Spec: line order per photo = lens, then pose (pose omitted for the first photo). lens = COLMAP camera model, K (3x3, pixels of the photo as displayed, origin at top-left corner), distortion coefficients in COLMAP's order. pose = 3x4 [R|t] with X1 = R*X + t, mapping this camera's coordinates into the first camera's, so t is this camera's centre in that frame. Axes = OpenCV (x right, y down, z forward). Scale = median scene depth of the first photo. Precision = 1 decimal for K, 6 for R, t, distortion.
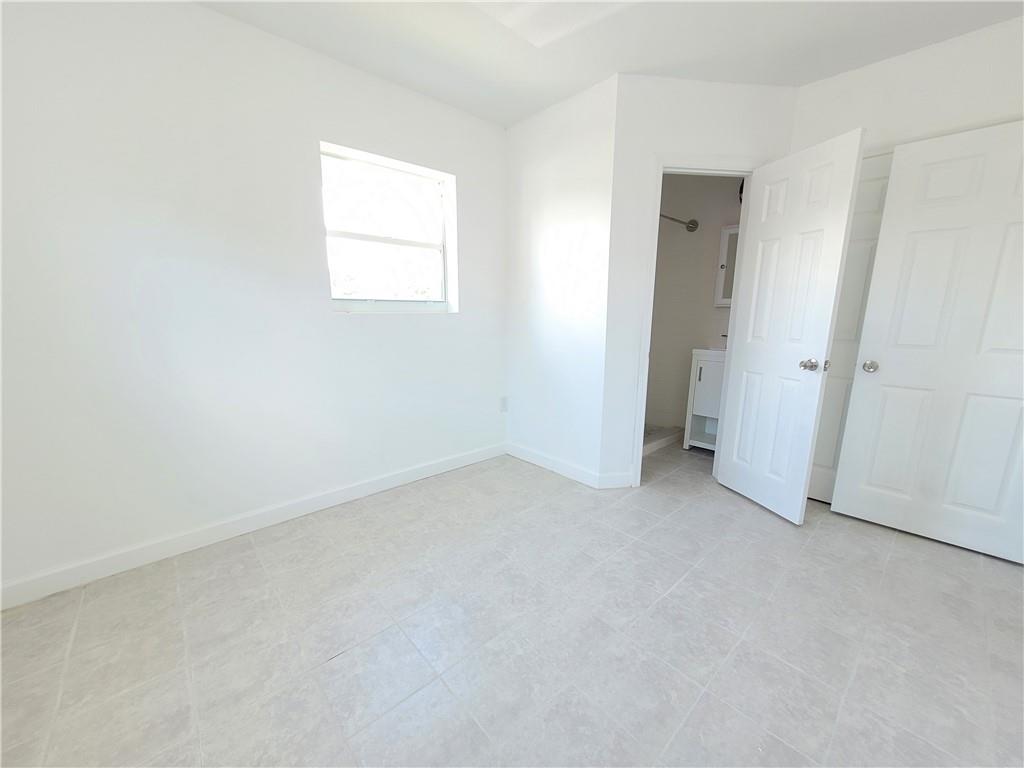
lens RADIAL K [[408.9, 0, 512.2], [0, 408.9, 385.1], [0, 0, 1]] dist [0.000944, 0.000130]
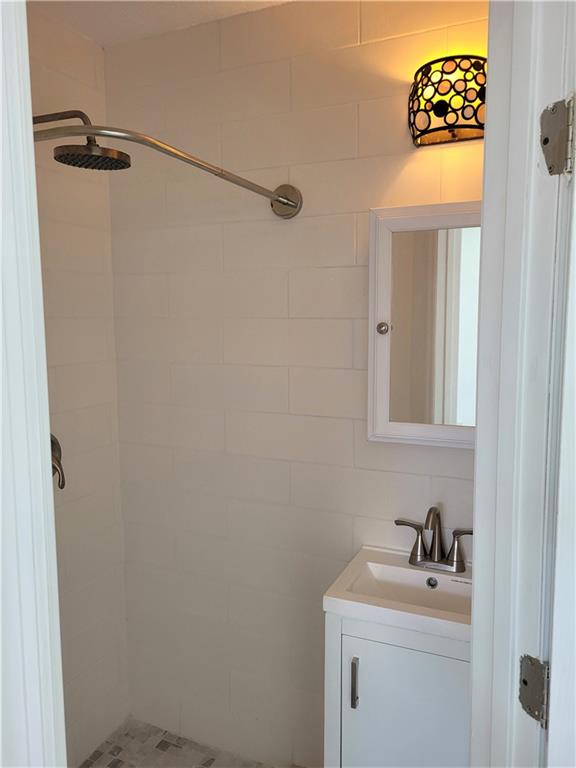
lens RADIAL K [[580.8, 0, 287.0], [0, 580.8, 377.2], [0, 0, 1]] dist [0.059512, -0.043879]
pose [[0.915975, -0.053104, 0.397705, 0.254034], [0.081256, 0.995215, -0.054258, -0.232068], [-0.392921, 0.082015, 0.915907, 0.602036]]
